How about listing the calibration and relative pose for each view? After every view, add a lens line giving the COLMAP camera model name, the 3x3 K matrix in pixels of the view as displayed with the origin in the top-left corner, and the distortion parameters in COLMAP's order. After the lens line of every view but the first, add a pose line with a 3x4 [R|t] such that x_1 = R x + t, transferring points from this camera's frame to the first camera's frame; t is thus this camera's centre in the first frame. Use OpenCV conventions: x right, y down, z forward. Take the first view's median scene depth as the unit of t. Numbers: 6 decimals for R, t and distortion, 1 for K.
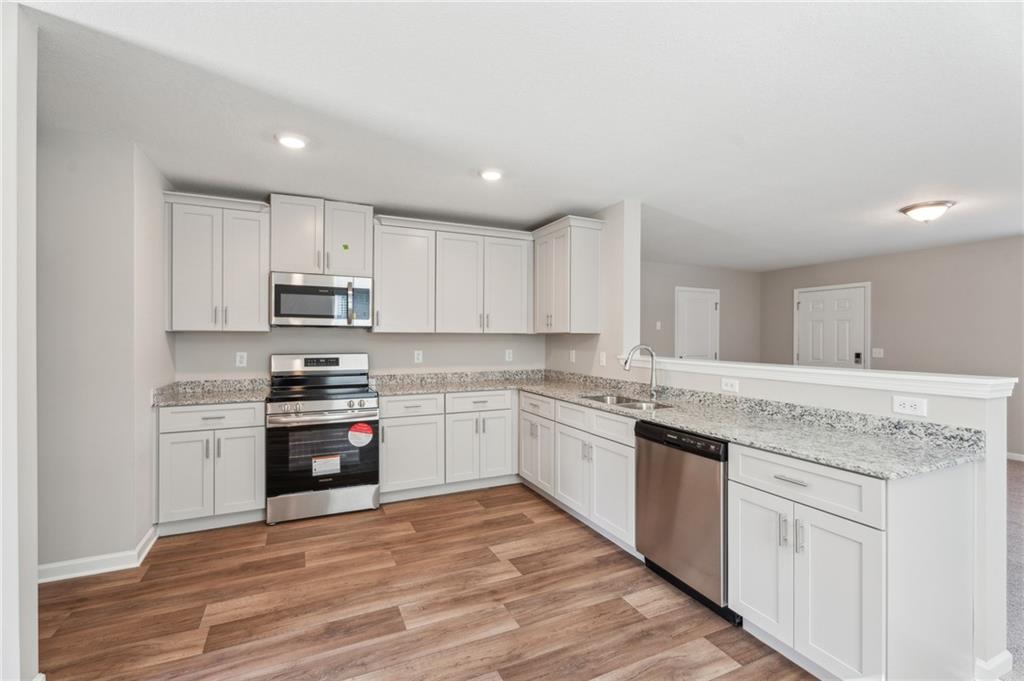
lens RADIAL K [[455.0, 0, 512.6], [0, 455.0, 336.7], [0, 0, 1]] dist [0.001912, 0.000229]
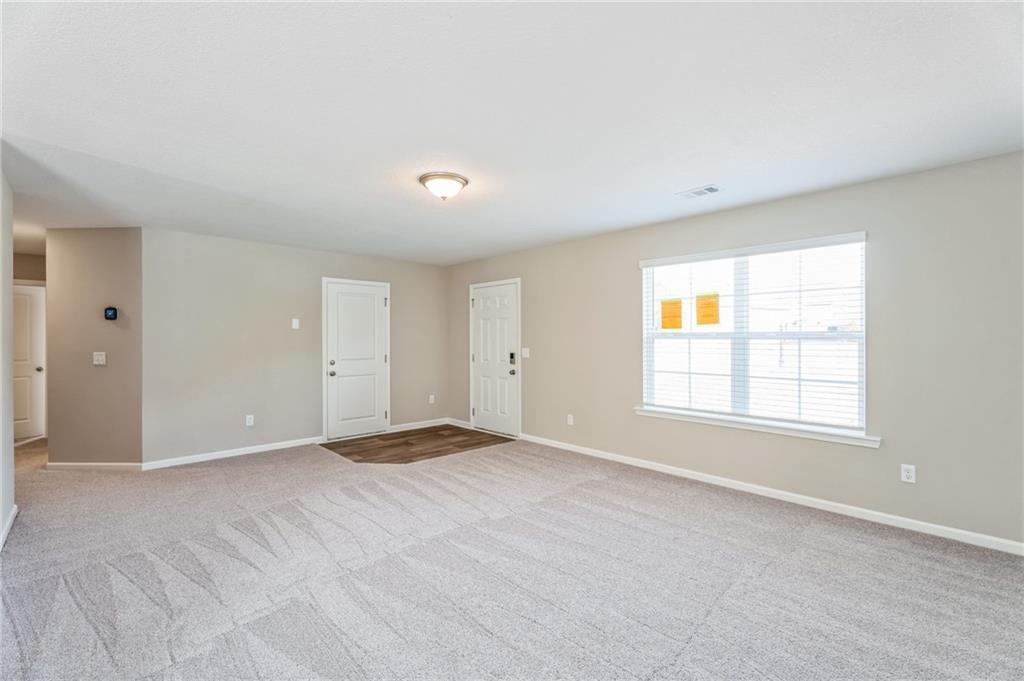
lens RADIAL K [[455.0, 0, 512.6], [0, 455.0, 336.7], [0, 0, 1]] dist [0.001912, 0.000229]
pose [[0.951224, -0.005824, 0.308447, 0.843797], [0.005794, 0.999983, 0.001012, 0.001280], [-0.308448, 0.000824, 0.951241, 0.184676]]
